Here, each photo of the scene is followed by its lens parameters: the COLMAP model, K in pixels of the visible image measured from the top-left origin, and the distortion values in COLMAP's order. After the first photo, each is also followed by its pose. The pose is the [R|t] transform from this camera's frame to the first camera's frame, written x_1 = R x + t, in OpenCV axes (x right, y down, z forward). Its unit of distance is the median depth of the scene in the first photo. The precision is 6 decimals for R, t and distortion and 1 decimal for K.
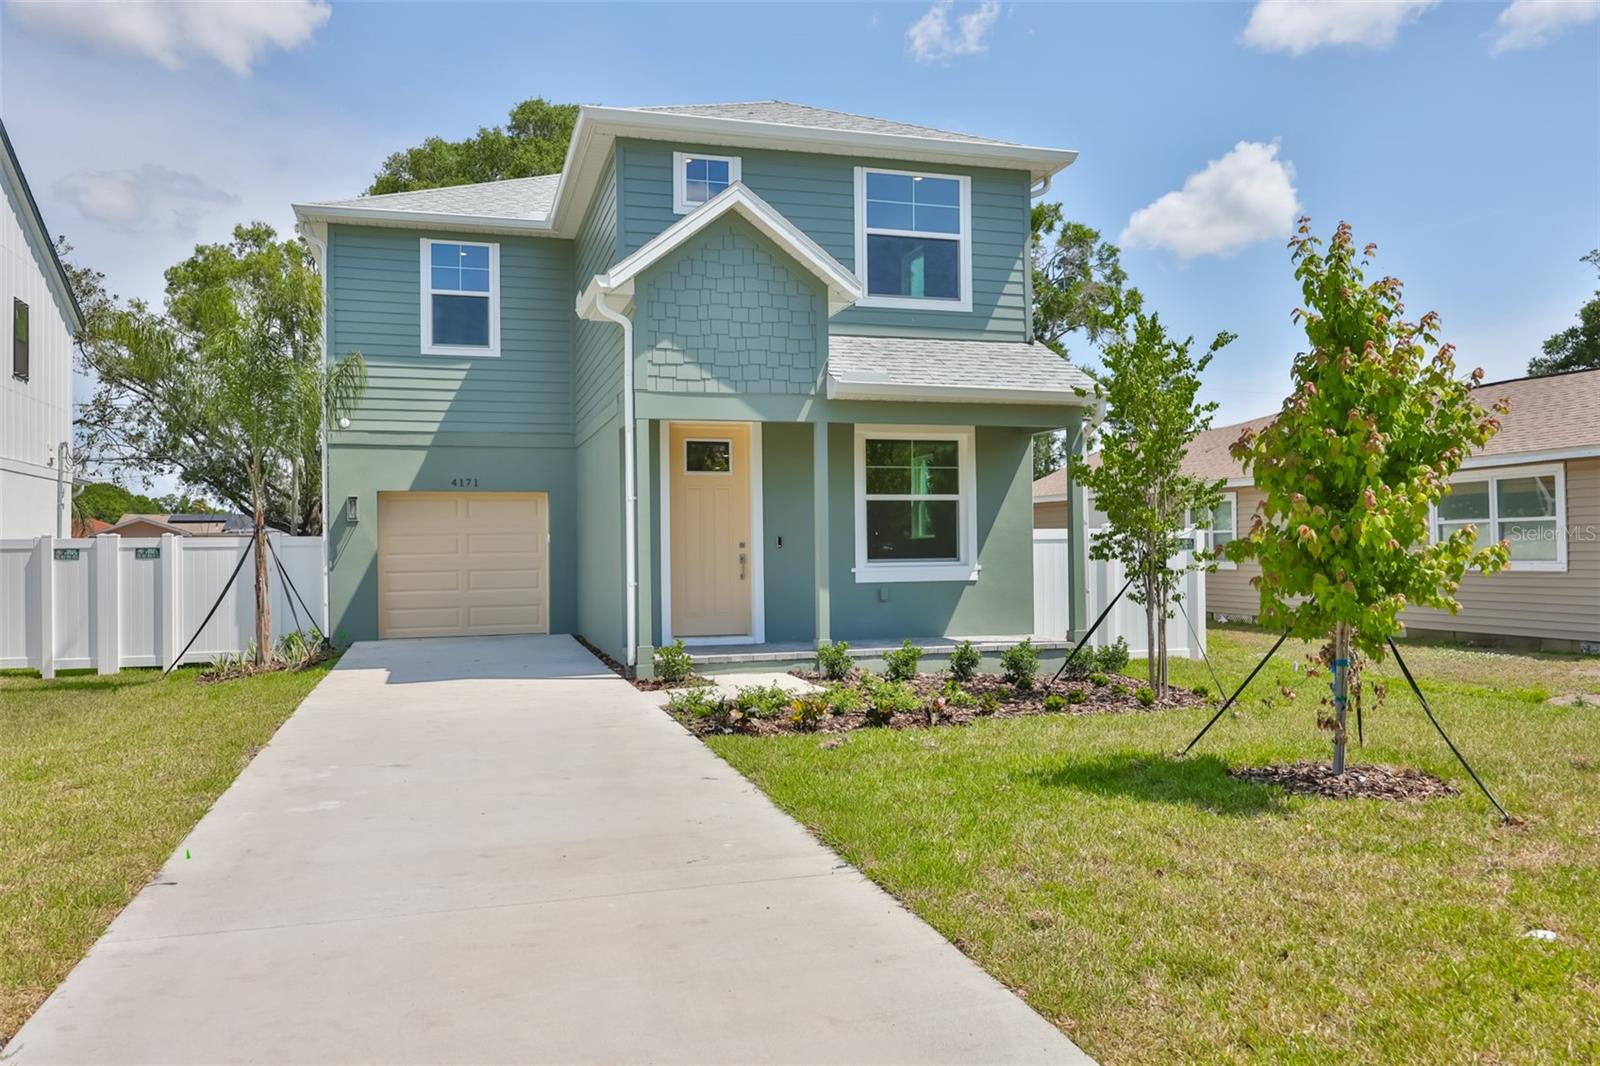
lens RADIAL K [[1171.5, 0, 795.6], [0, 1171.5, 537.9], [0, 0, 1]] dist [0.000513, 0.000180]
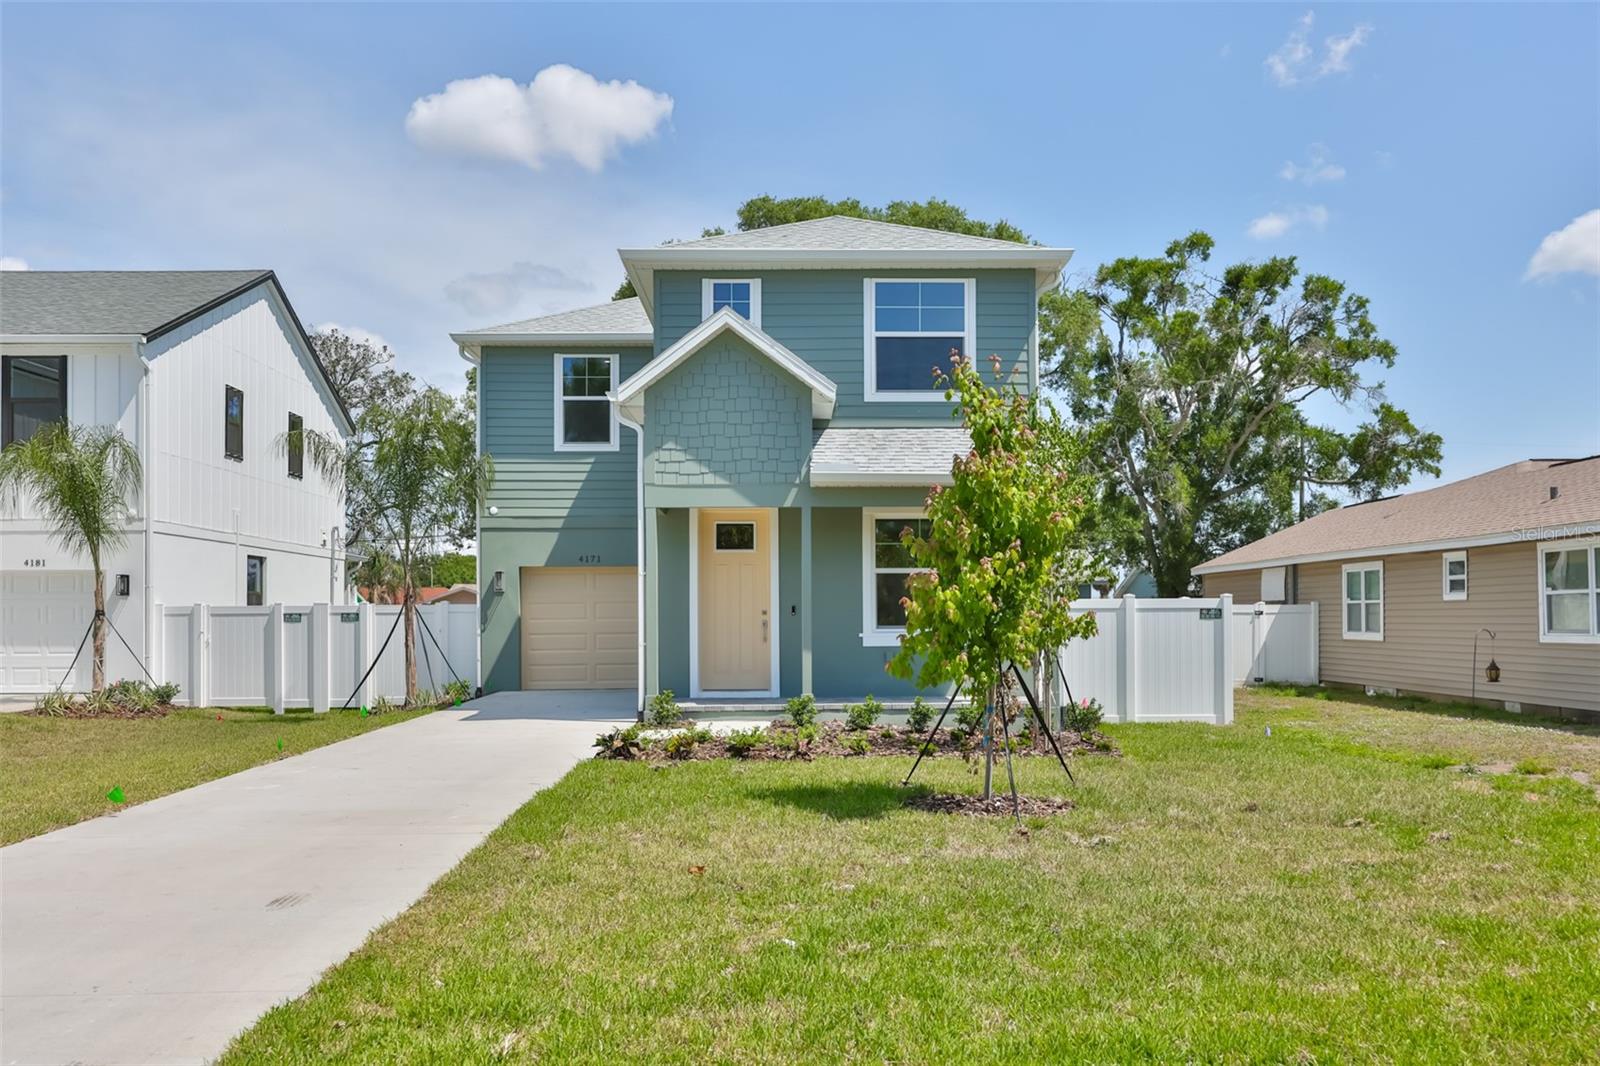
lens RADIAL K [[1171.5, 0, 784.7], [0, 1171.5, 614.7], [0, 0, 1]] dist [0.000513, 0.000180]
pose [[0.966223, 0.004790, -0.257662, 0.217243], [-0.002930, 0.999967, 0.007604, -0.000527], [0.257690, -0.006592, 0.966205, -0.092027]]
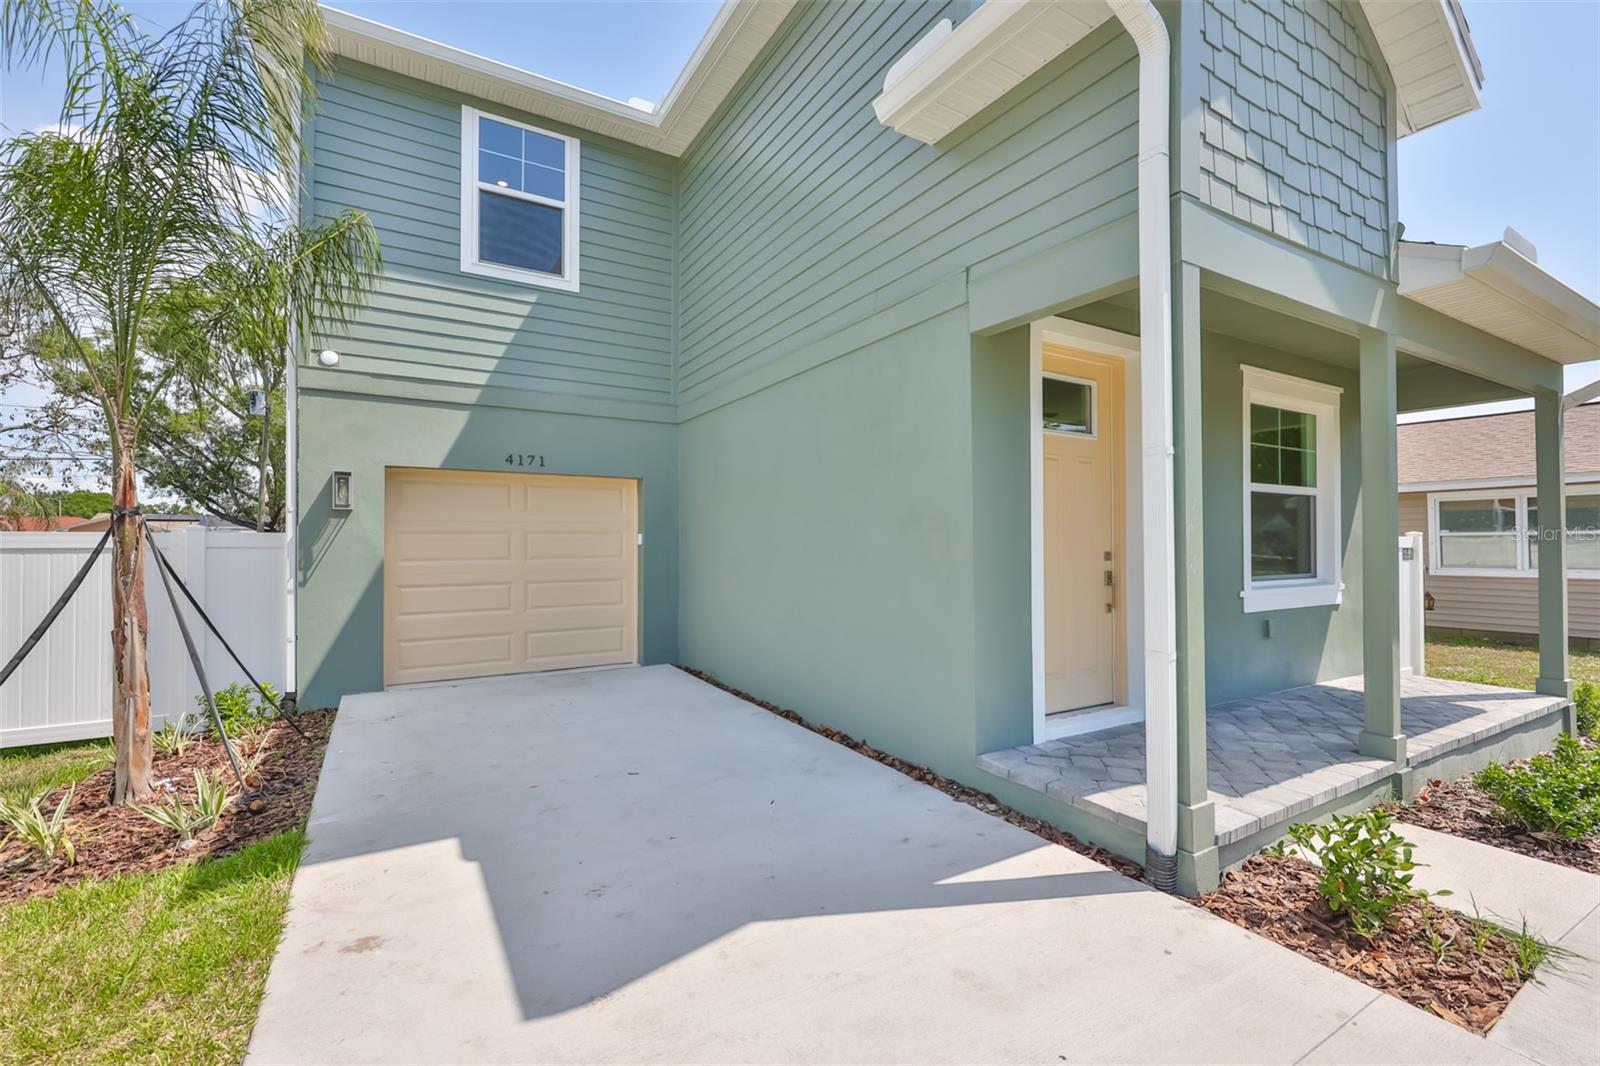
lens RADIAL K [[673.4, 0, 843.0], [0, 673.4, 535.9], [0, 0, 1]] dist [0.004888, -0.001789]
pose [[0.954742, 0.012579, 0.297169, -0.224683], [-0.011087, 0.999916, -0.006706, -0.000300], [-0.297228, 0.003107, 0.954801, 0.562312]]
